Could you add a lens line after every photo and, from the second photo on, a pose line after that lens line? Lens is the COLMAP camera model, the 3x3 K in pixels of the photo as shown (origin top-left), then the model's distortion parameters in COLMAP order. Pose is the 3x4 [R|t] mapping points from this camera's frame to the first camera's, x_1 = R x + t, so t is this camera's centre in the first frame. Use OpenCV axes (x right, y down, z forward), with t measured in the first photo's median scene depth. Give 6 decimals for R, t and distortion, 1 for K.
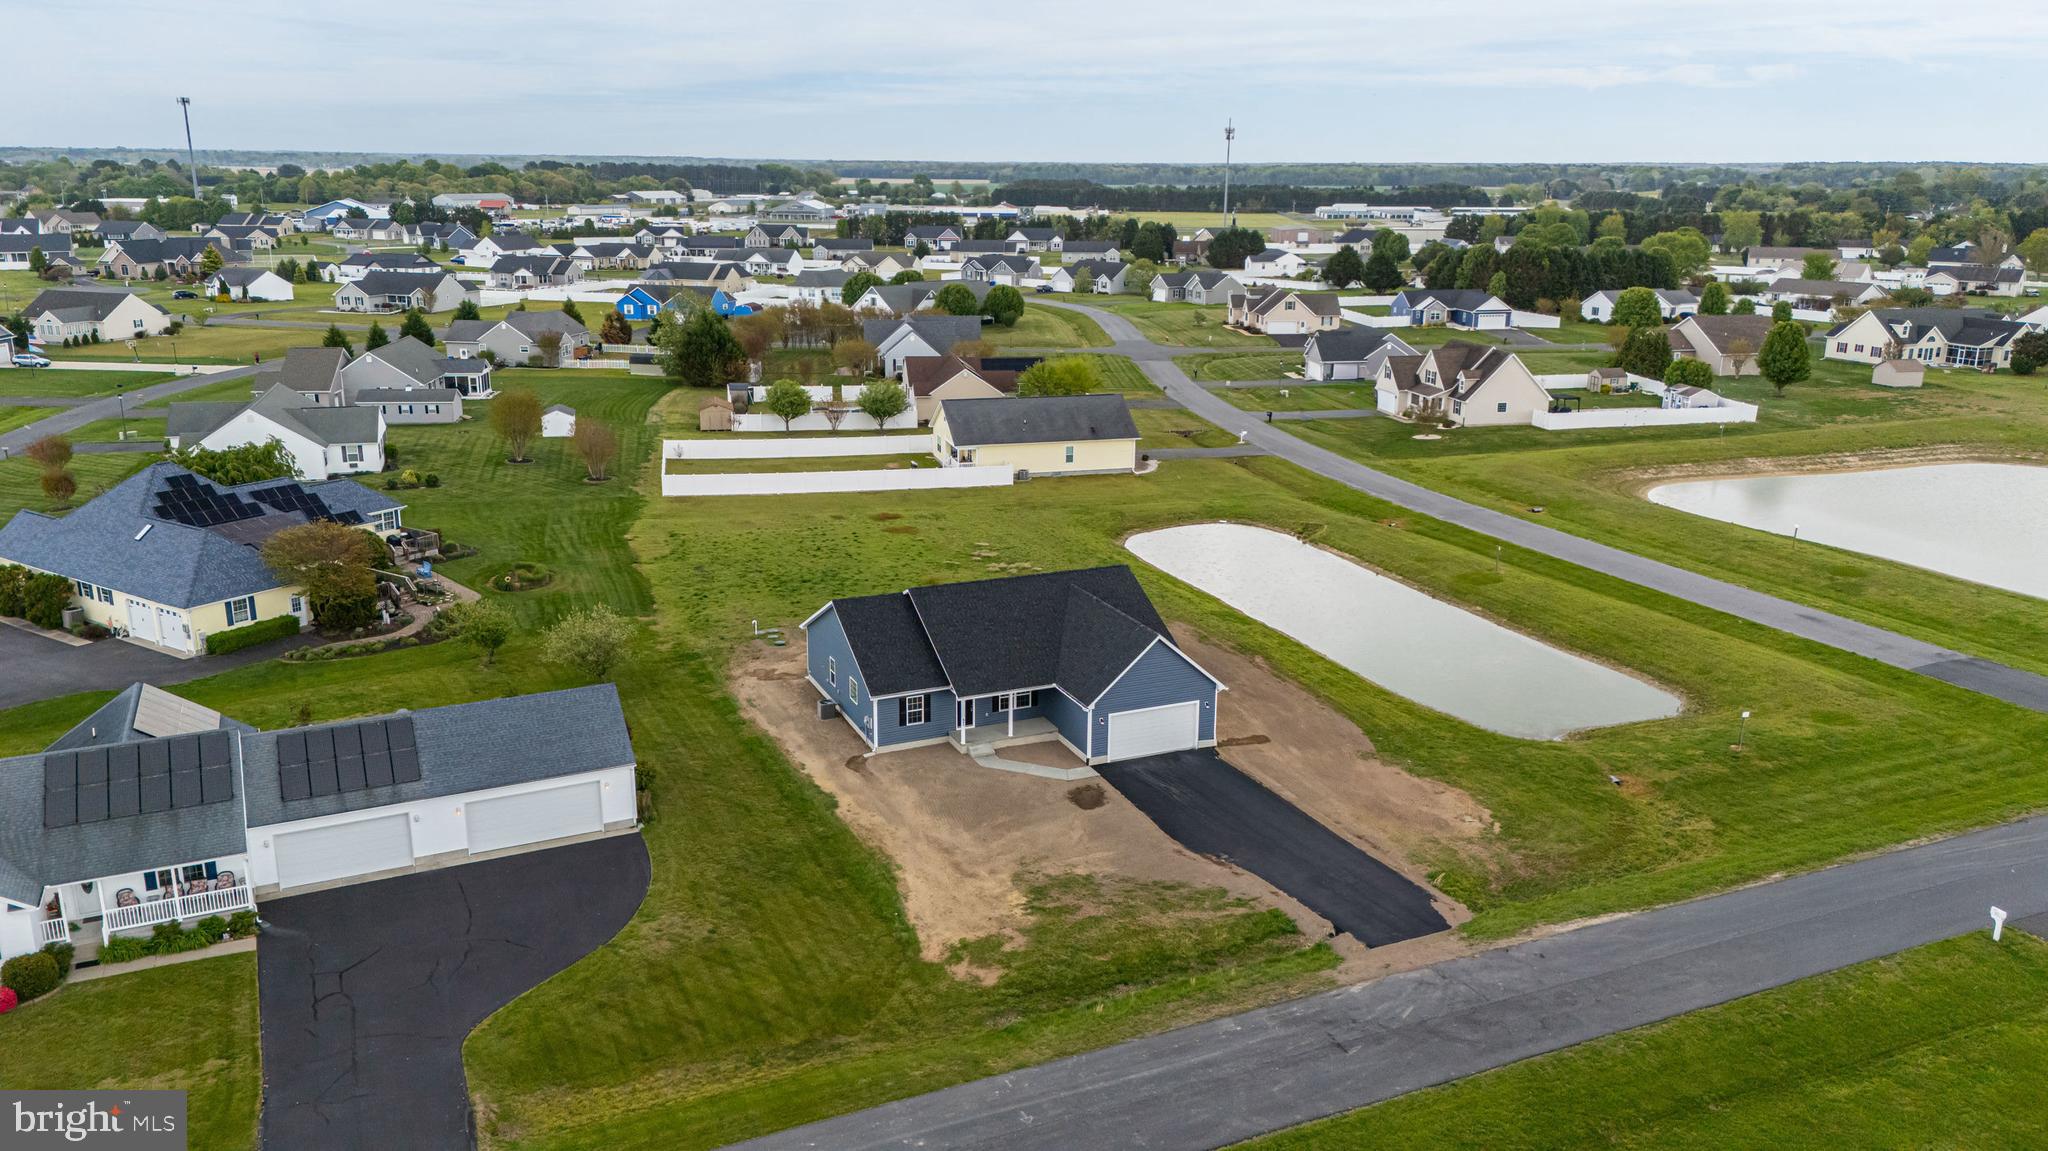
lens RADIAL K [[1492.0, 0, 1031.2], [0, 1492.0, 573.7], [0, 0, 1]] dist [0.089348, -0.091698]
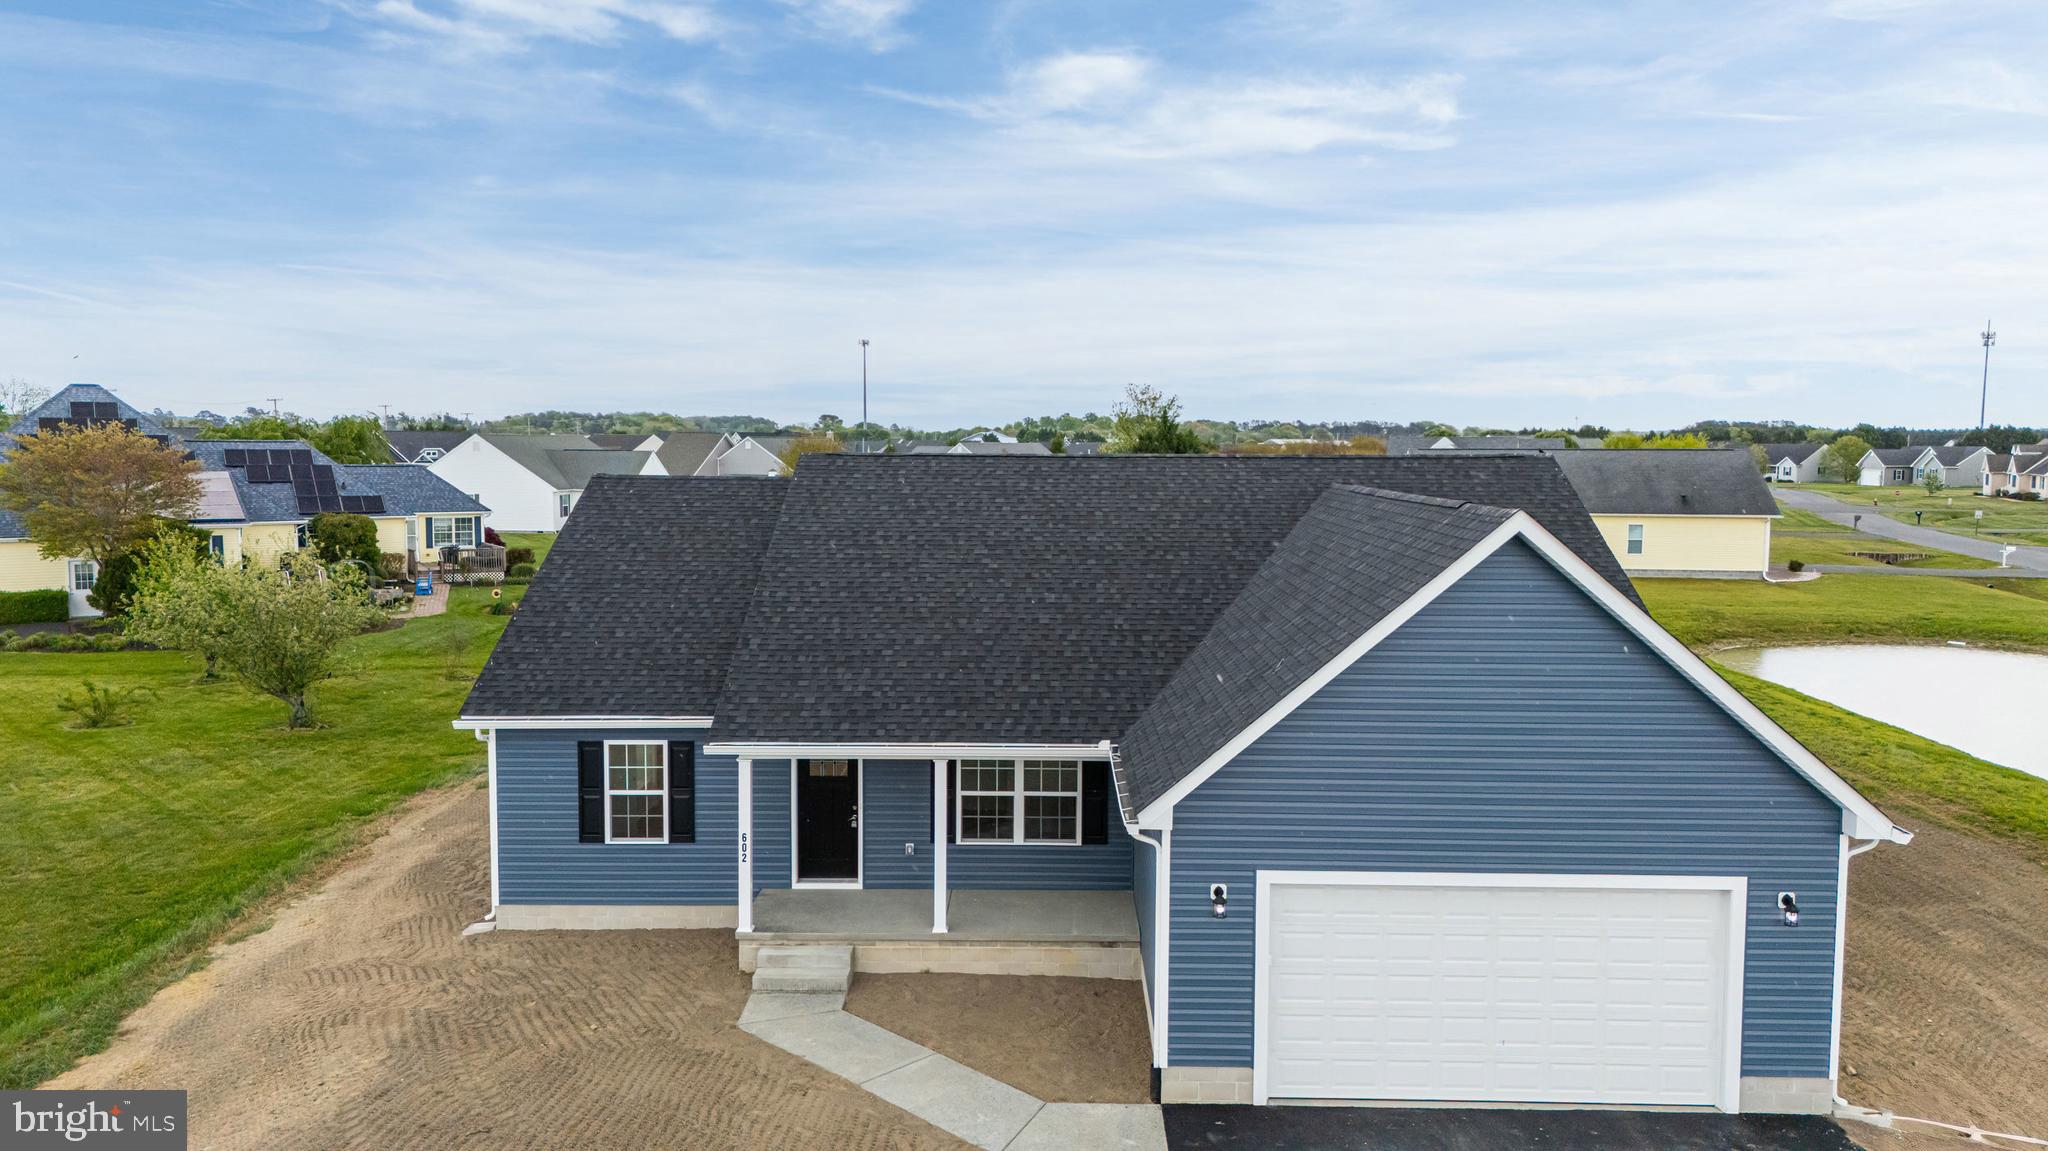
lens RADIAL K [[1492.0, 0, 1031.2], [0, 1492.0, 573.7], [0, 0, 1]] dist [0.089348, -0.091698]
pose [[0.907649, 0.033694, -0.418375, 0.081937], [-0.108526, 0.981716, -0.156382, 0.065218], [0.405456, 0.187345, 0.894711, 0.572415]]
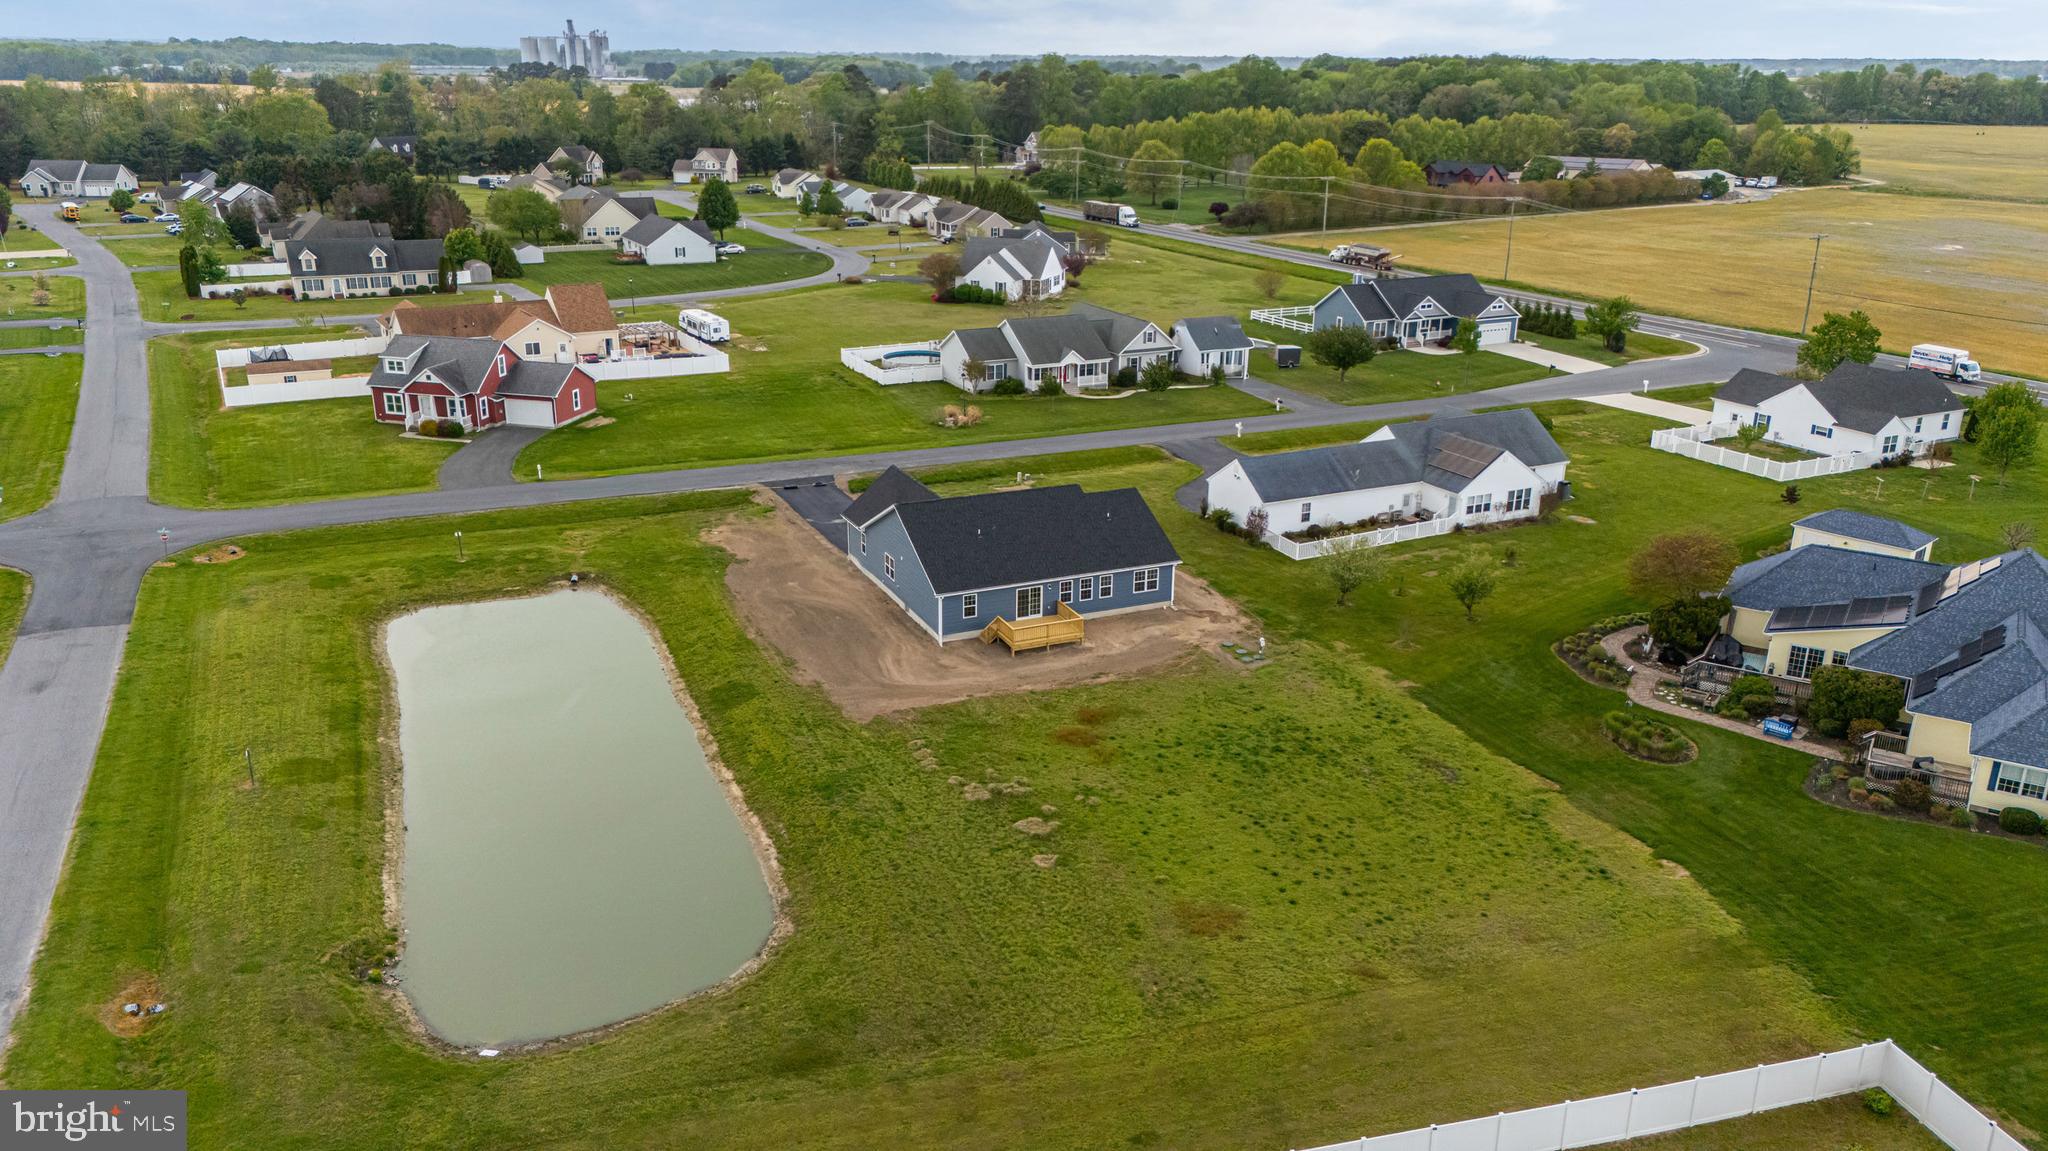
lens RADIAL K [[1492.0, 0, 1031.2], [0, 1492.0, 573.7], [0, 0, 1]] dist [0.089348, -0.091698]
pose [[-0.999772, -0.015470, -0.014753, -0.020151], [-0.021091, 0.826240, 0.562924, -0.501675], [0.003481, 0.563106, -0.826377, 1.642987]]
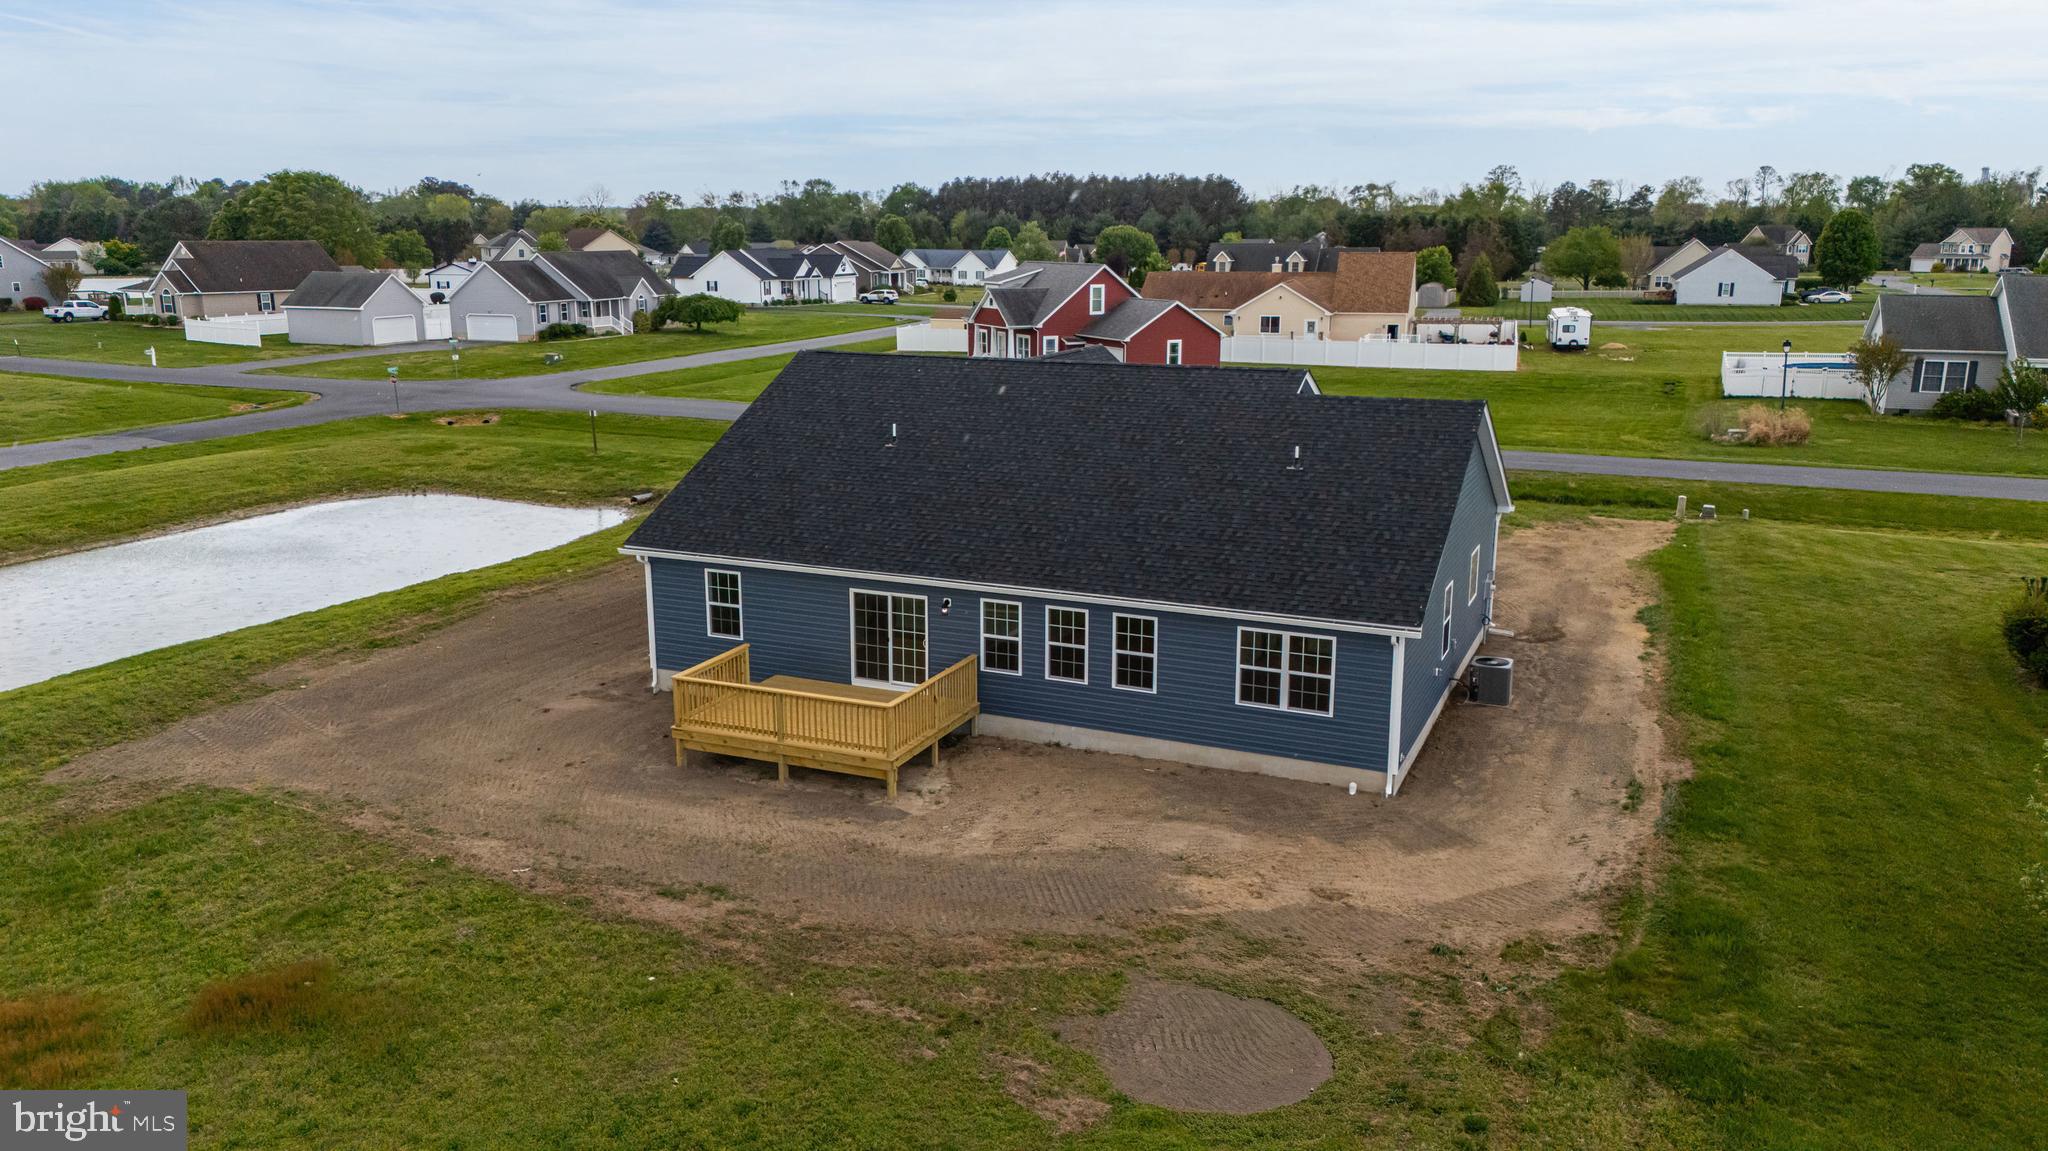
lens RADIAL K [[1492.0, 0, 1031.2], [0, 1492.0, 573.7], [0, 0, 1]] dist [0.089348, -0.091698]
pose [[-0.669997, -0.175036, 0.721434, -0.269961], [0.190597, 0.898673, 0.395045, -0.093485], [-0.717480, 0.402182, -0.568746, 1.036072]]
